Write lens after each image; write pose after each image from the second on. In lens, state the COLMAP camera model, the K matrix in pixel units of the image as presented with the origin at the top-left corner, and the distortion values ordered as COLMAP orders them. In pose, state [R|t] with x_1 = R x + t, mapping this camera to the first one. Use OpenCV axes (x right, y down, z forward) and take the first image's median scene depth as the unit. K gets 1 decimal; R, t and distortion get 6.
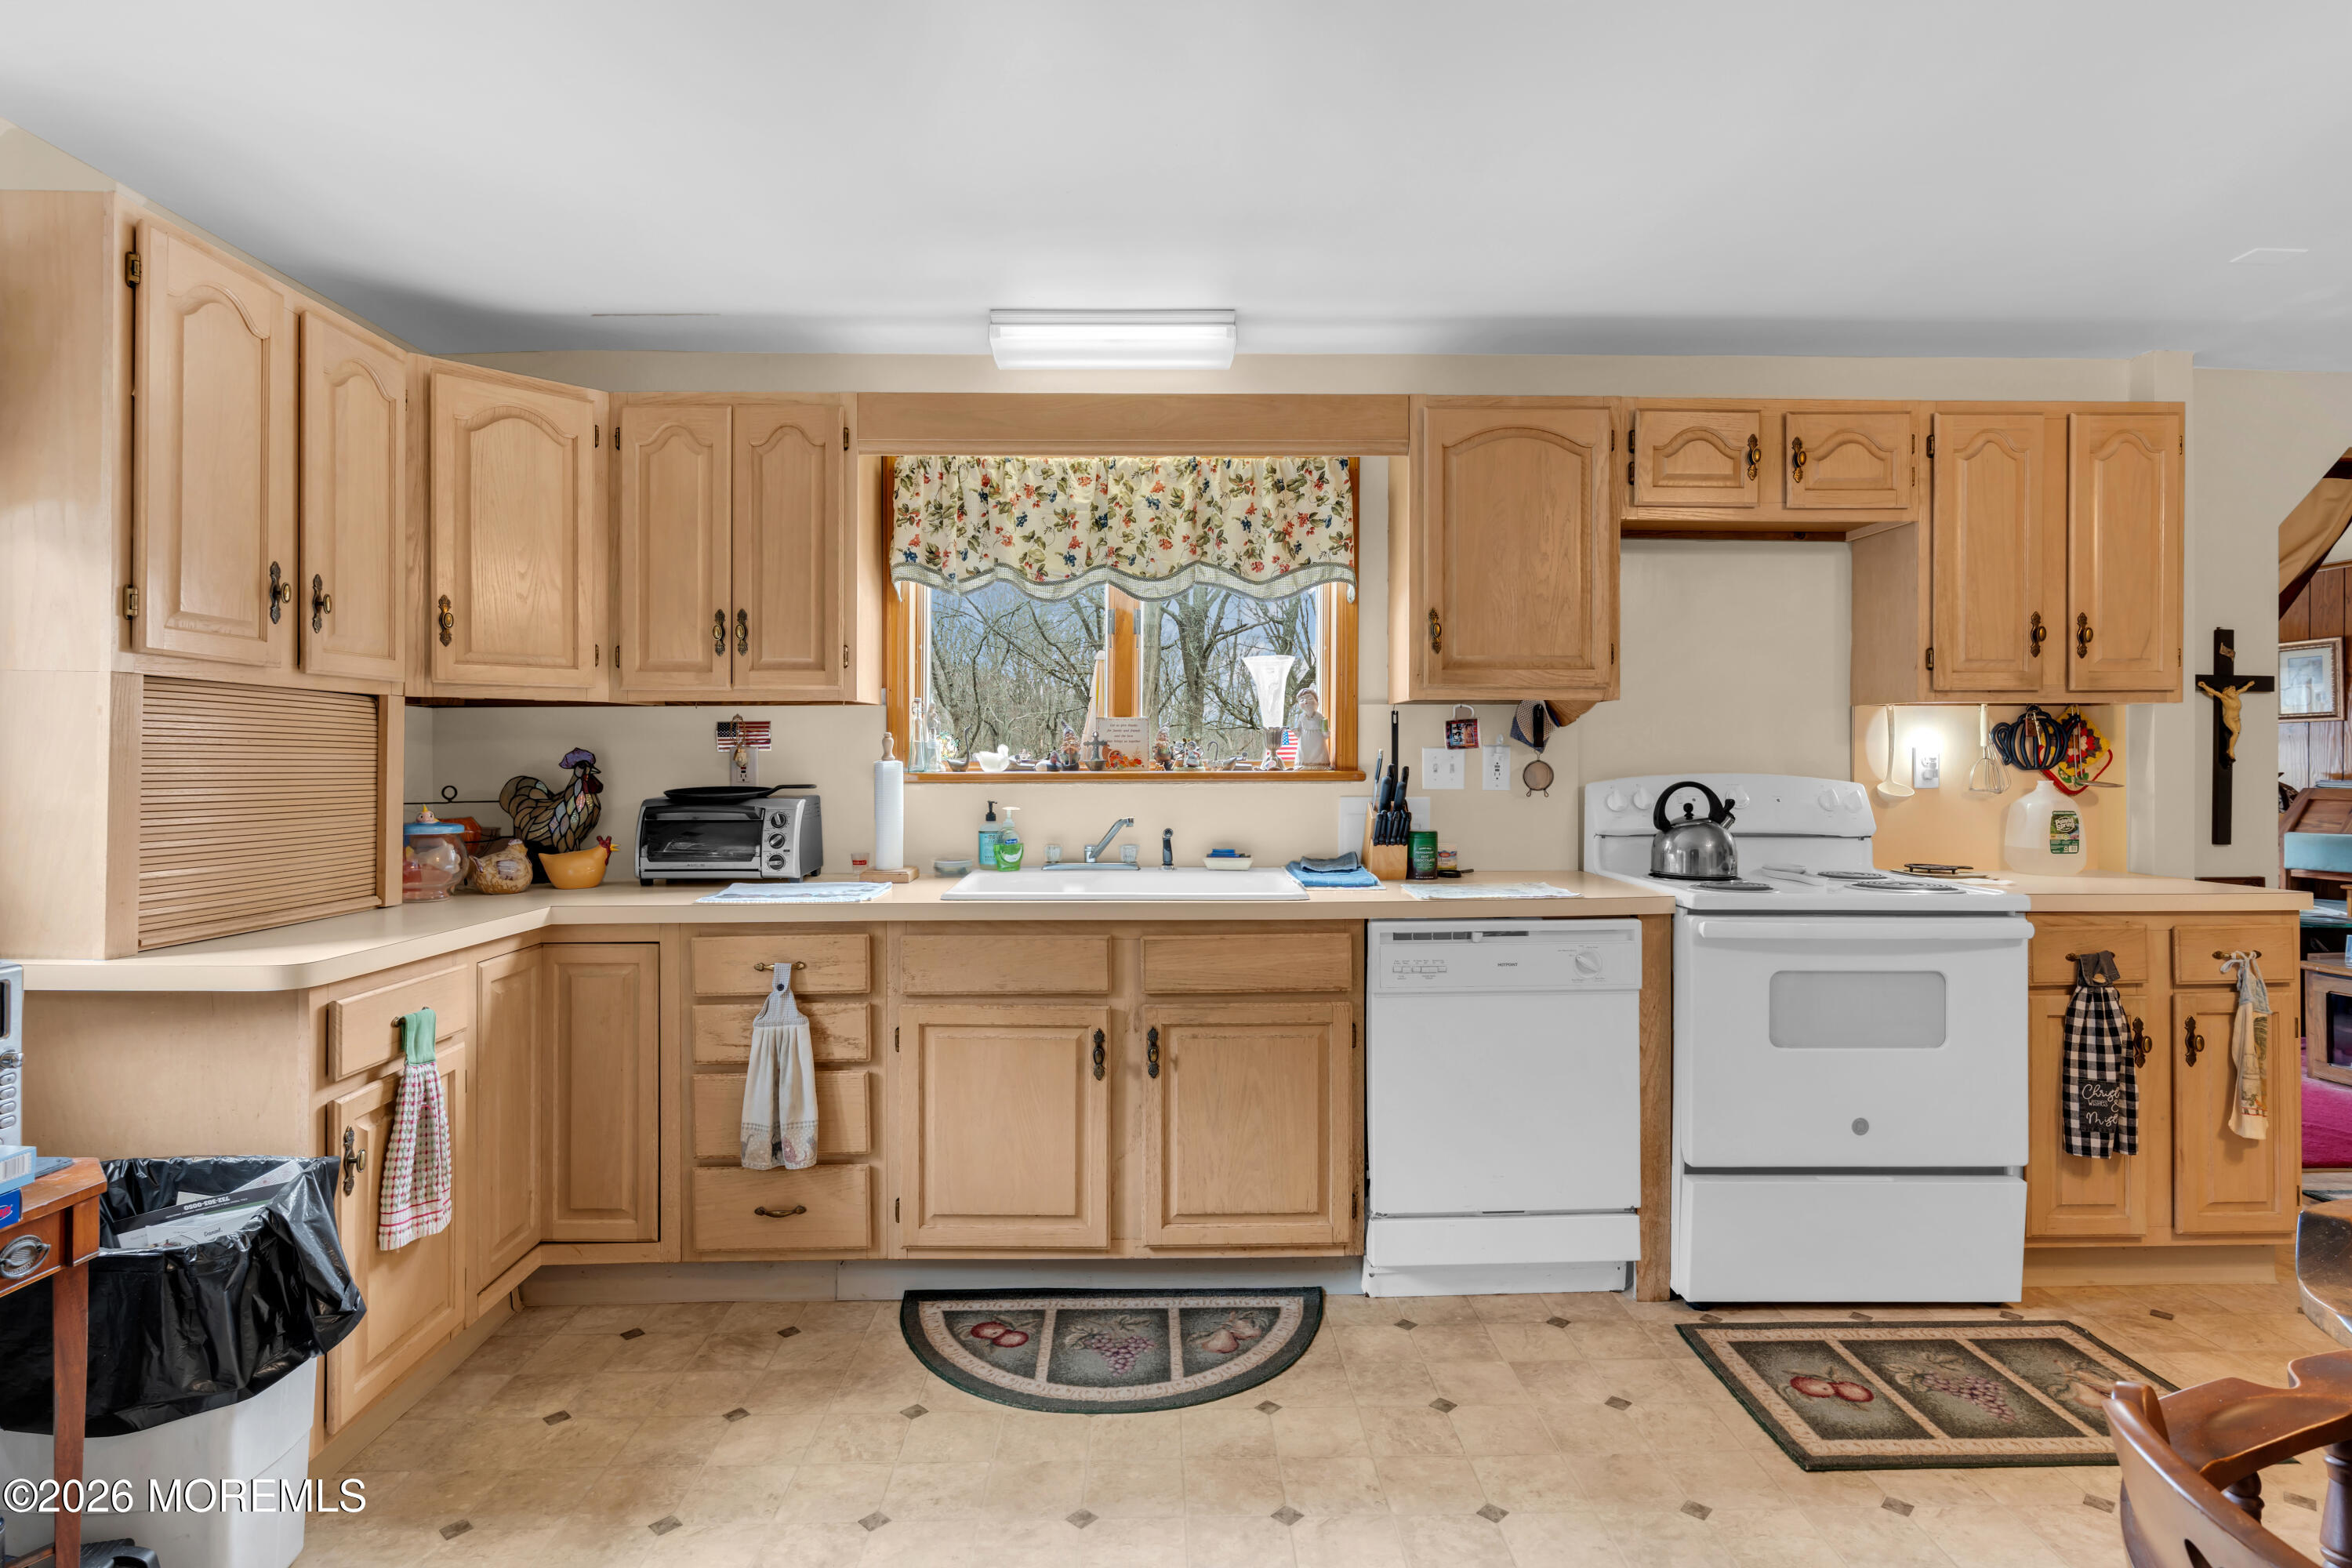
lens RADIAL K [[1214.5, 0, 1170.4], [0, 1214.5, 761.0], [0, 0, 1]] dist [-0.004250, 0.002494]
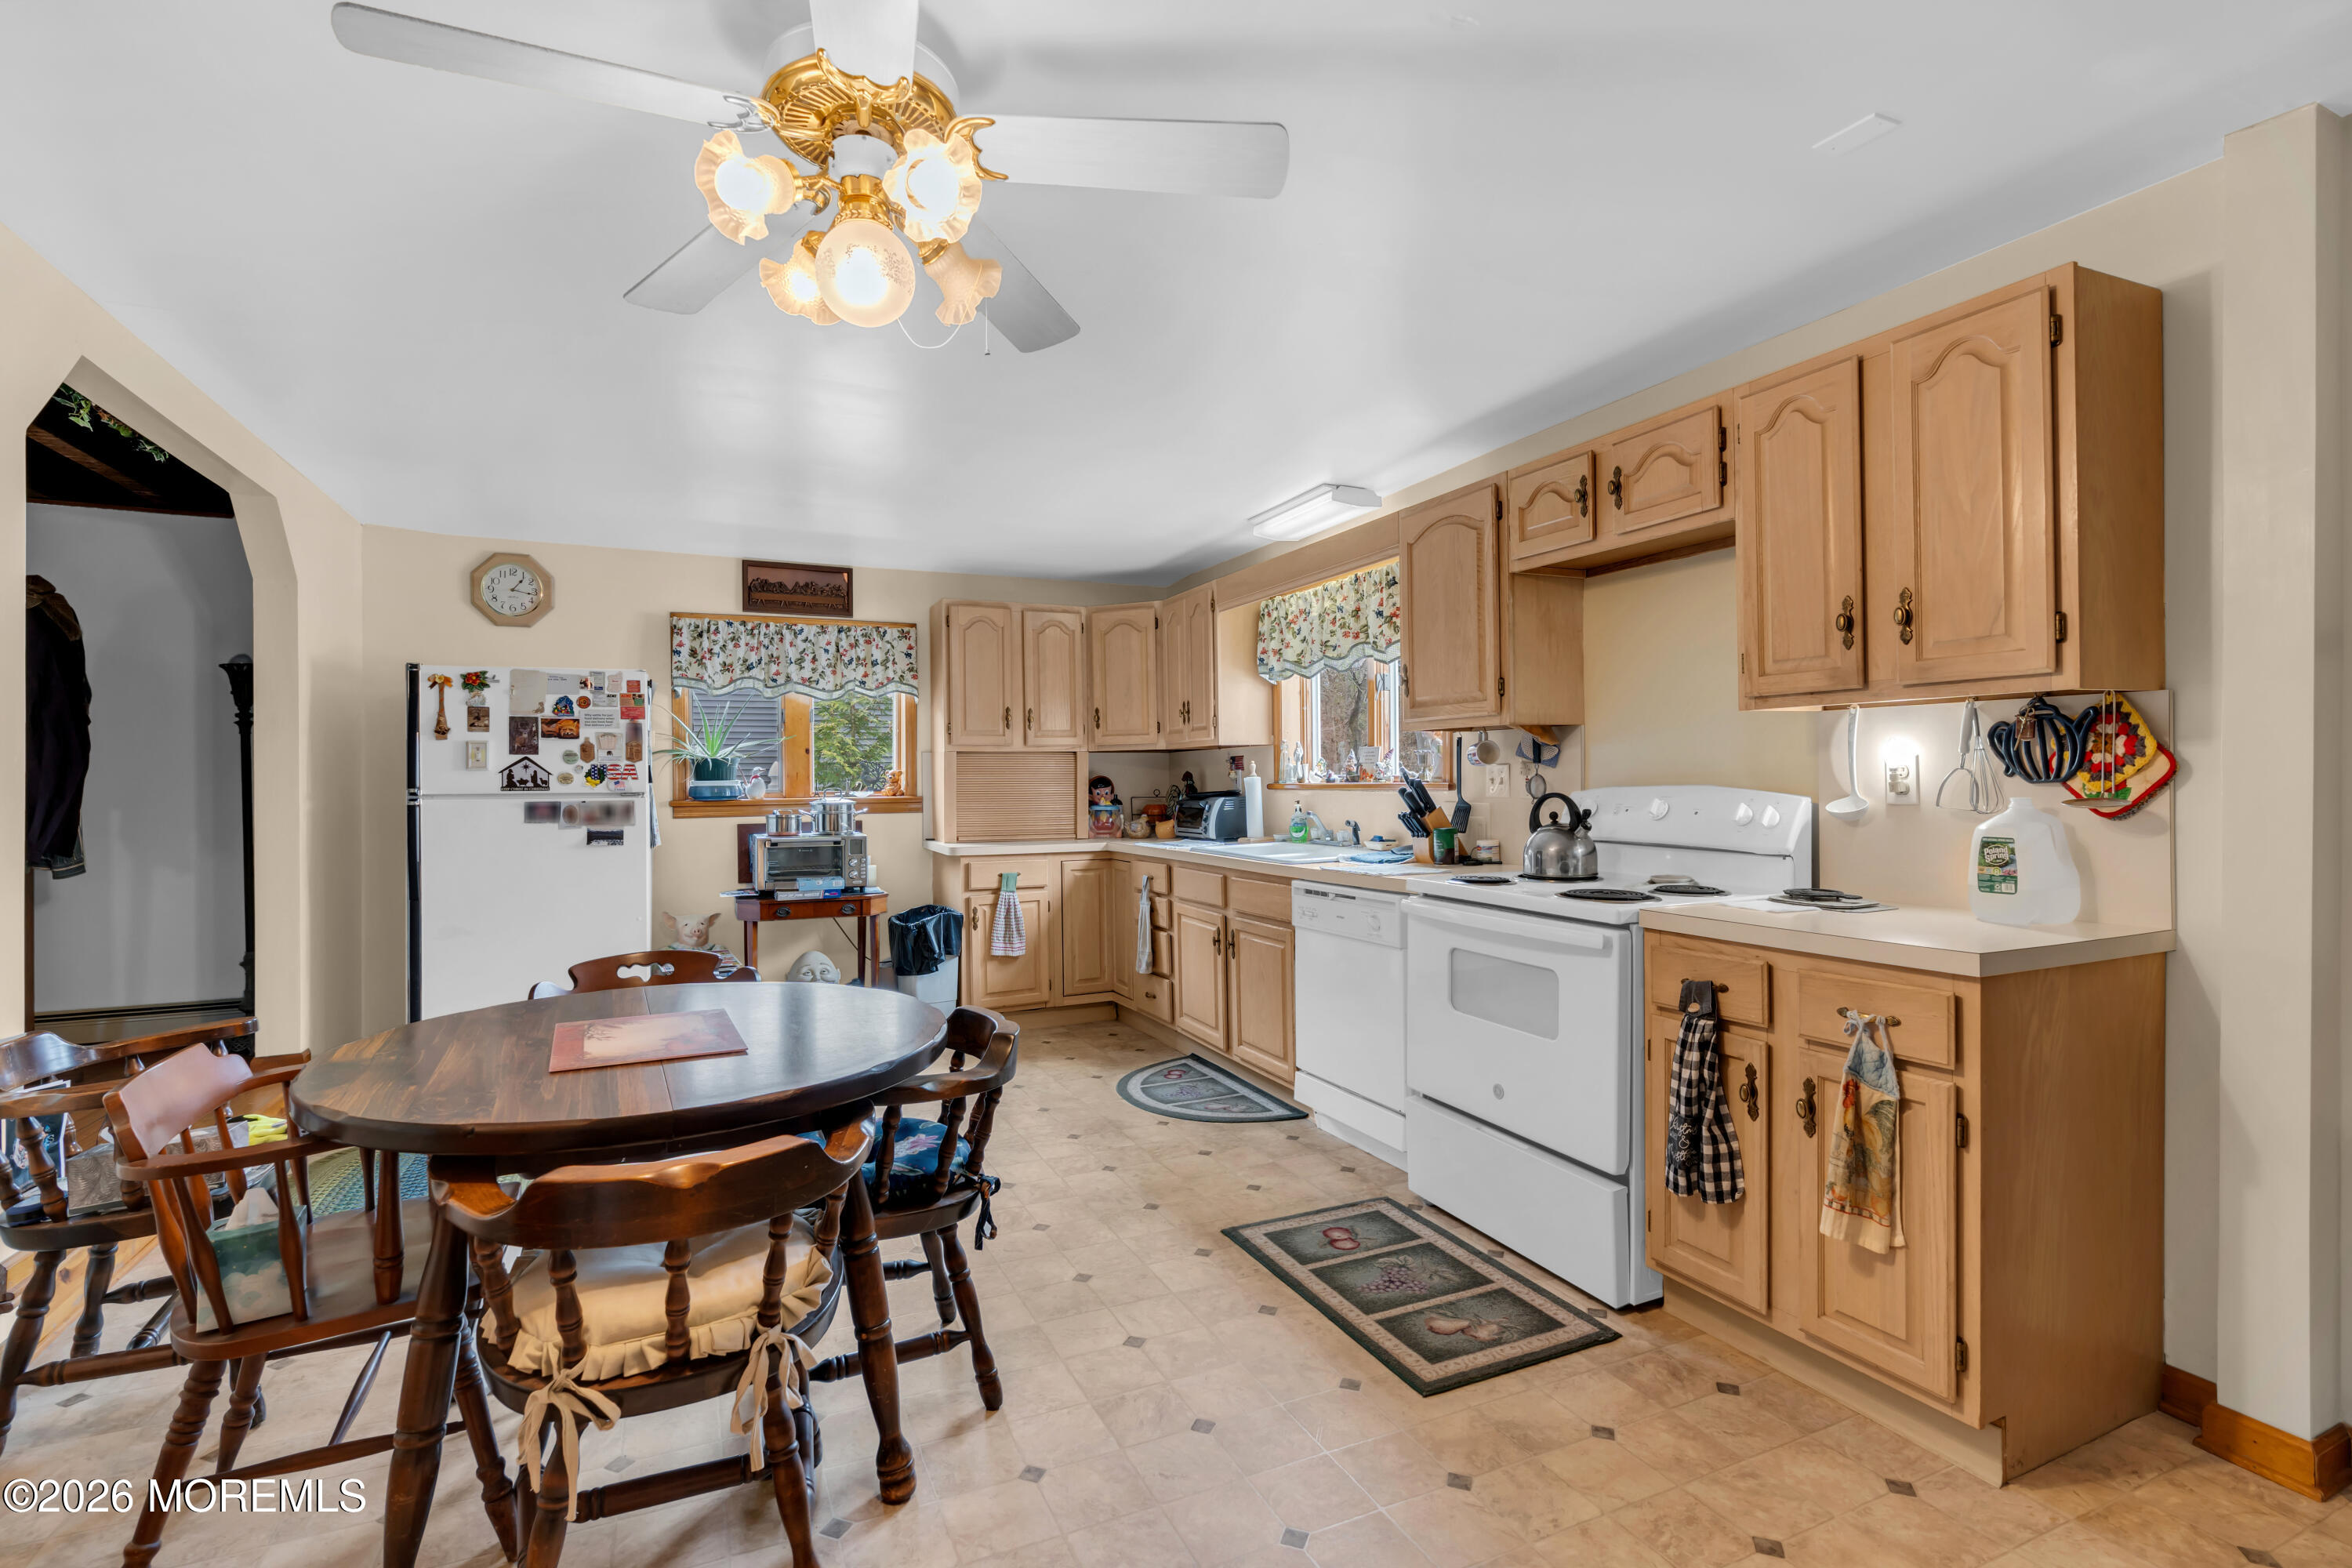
lens RADIAL K [[1061.1, 0, 1175.3], [0, 1061.1, 789.7], [0, 0, 1]] dist [-0.003969, 0.002057]
pose [[0.404983, 0.007318, -0.914295, 1.263192], [0.011524, 0.999848, 0.013108, -0.003465], [0.914252, -0.015845, 0.404837, 0.288096]]
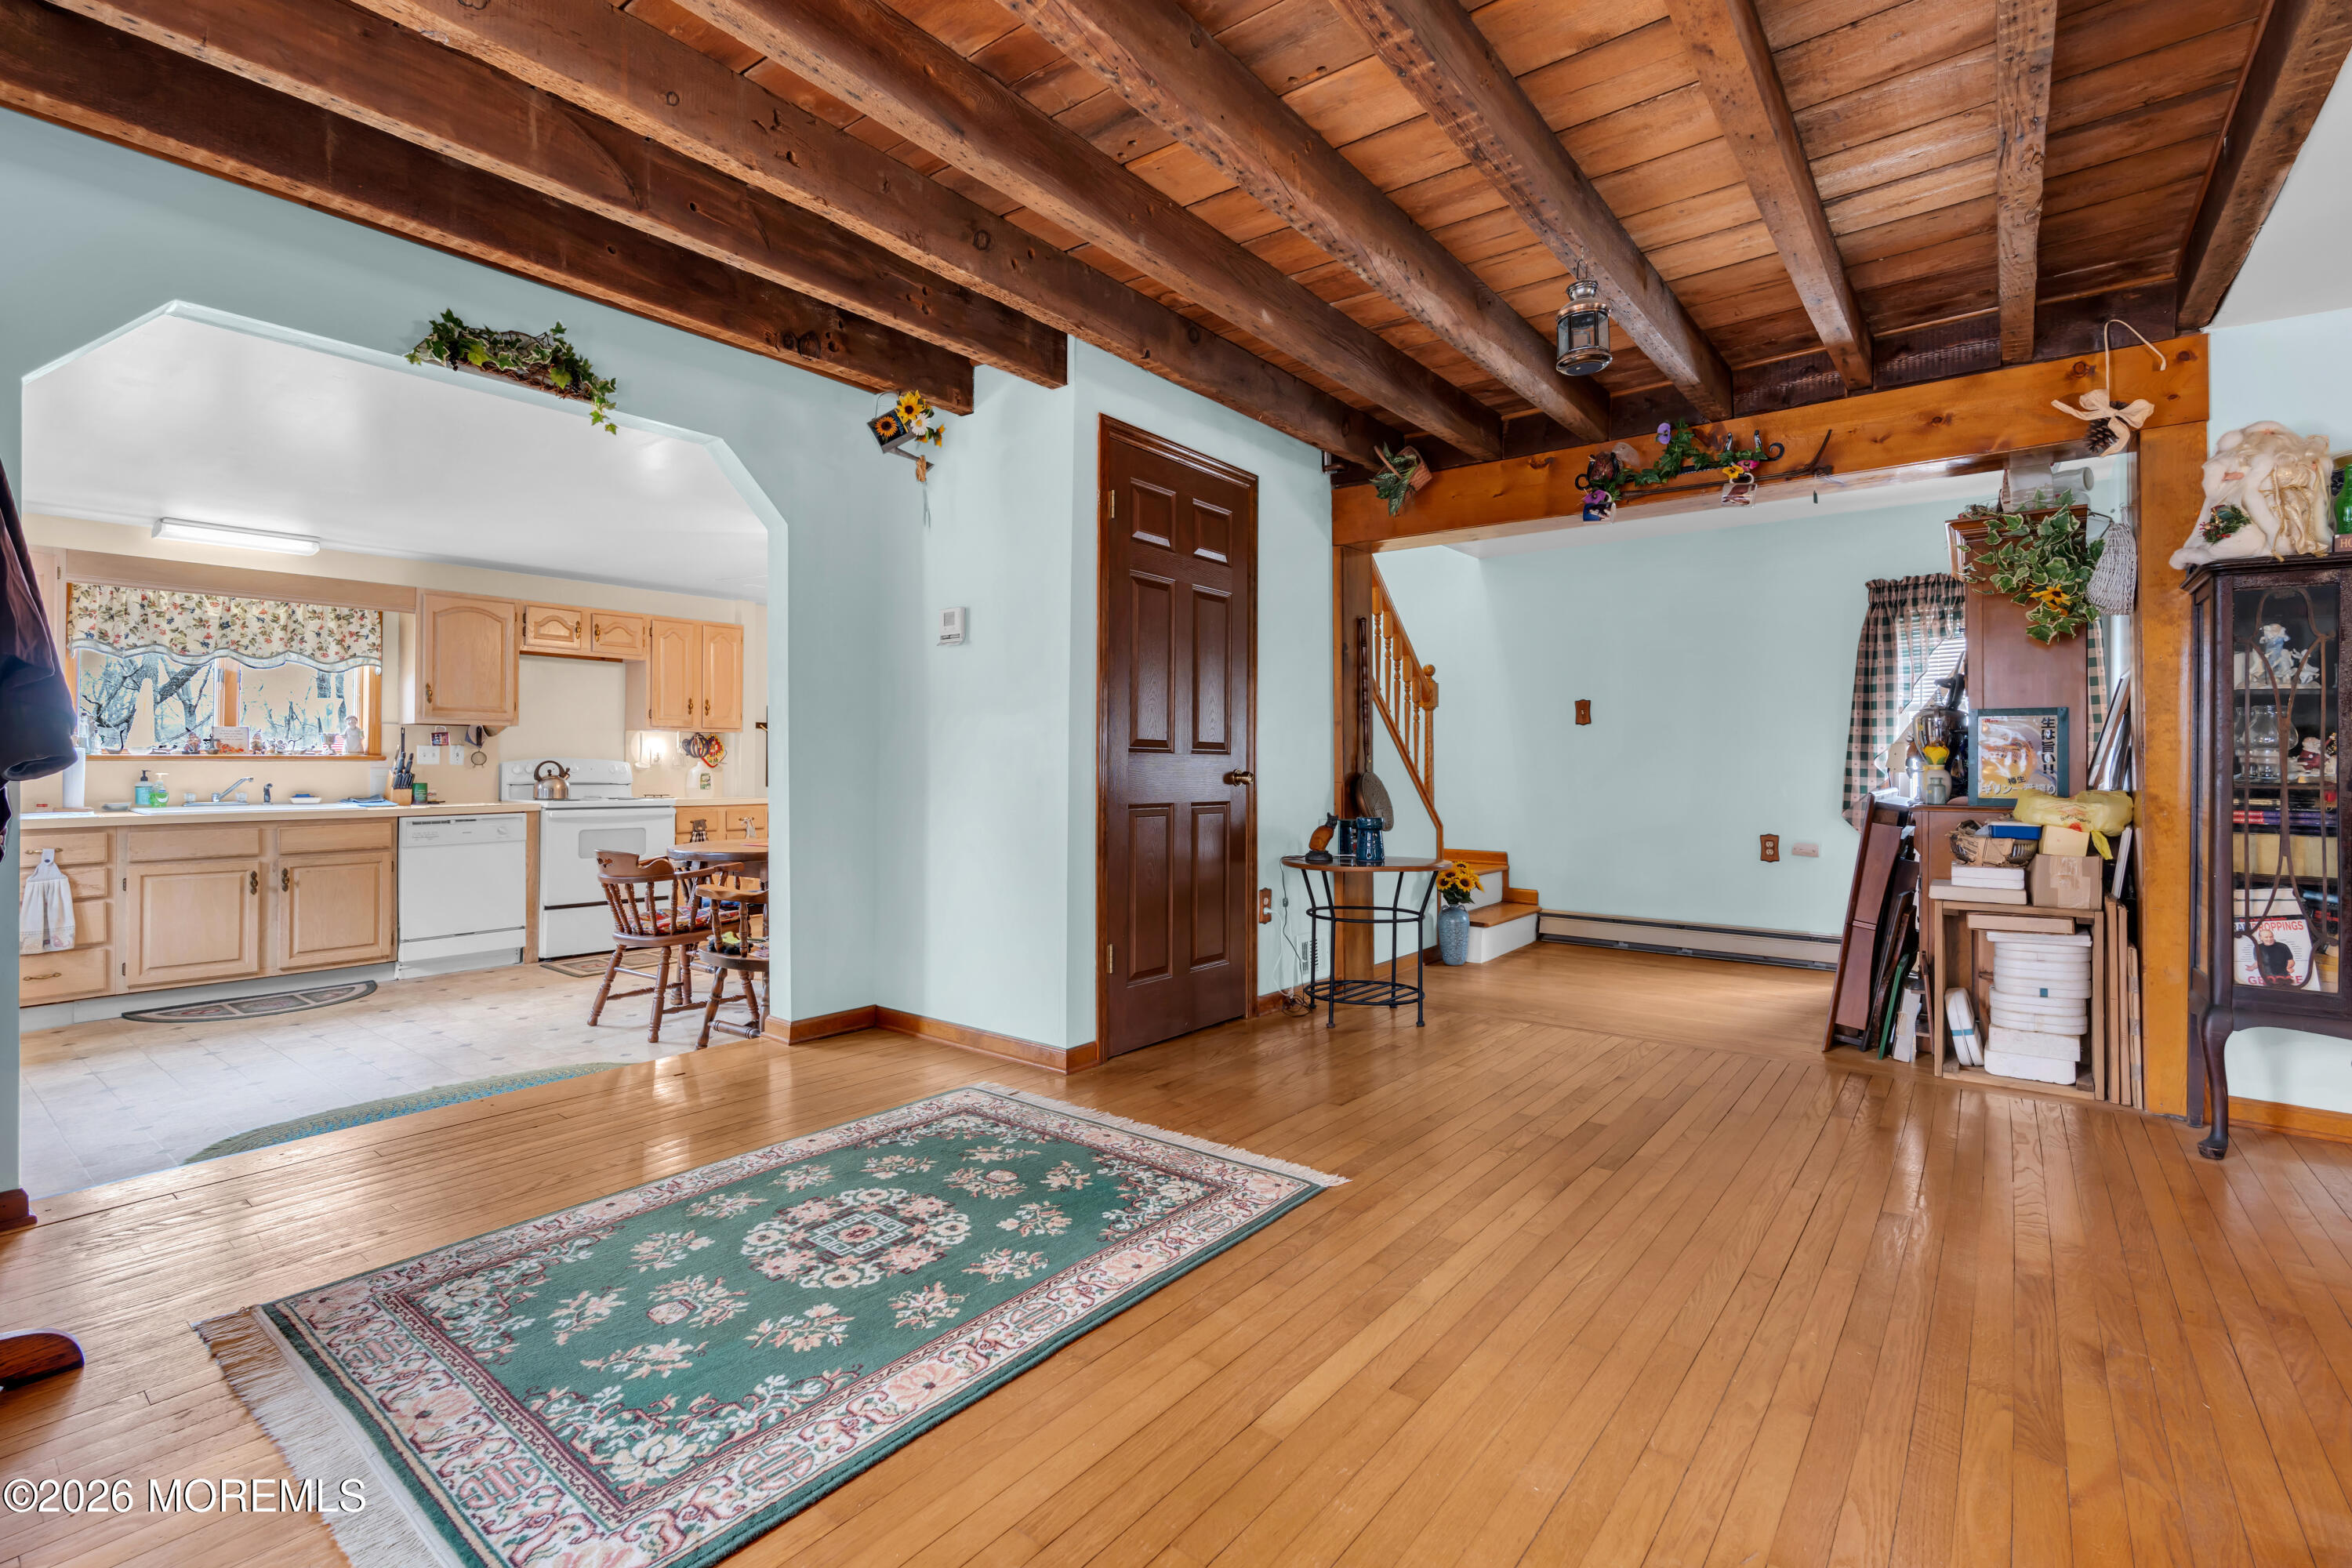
lens RADIAL K [[1061.1, 0, 1159.4], [0, 1061.1, 761.6], [0, 0, 1]] dist [-0.003969, 0.002057]
pose [[0.634600, 0.003579, 0.772832, -0.465837], [-0.001665, 0.999993, -0.003263, 0.025568], [-0.772839, 0.000784, 0.634602, -1.370929]]
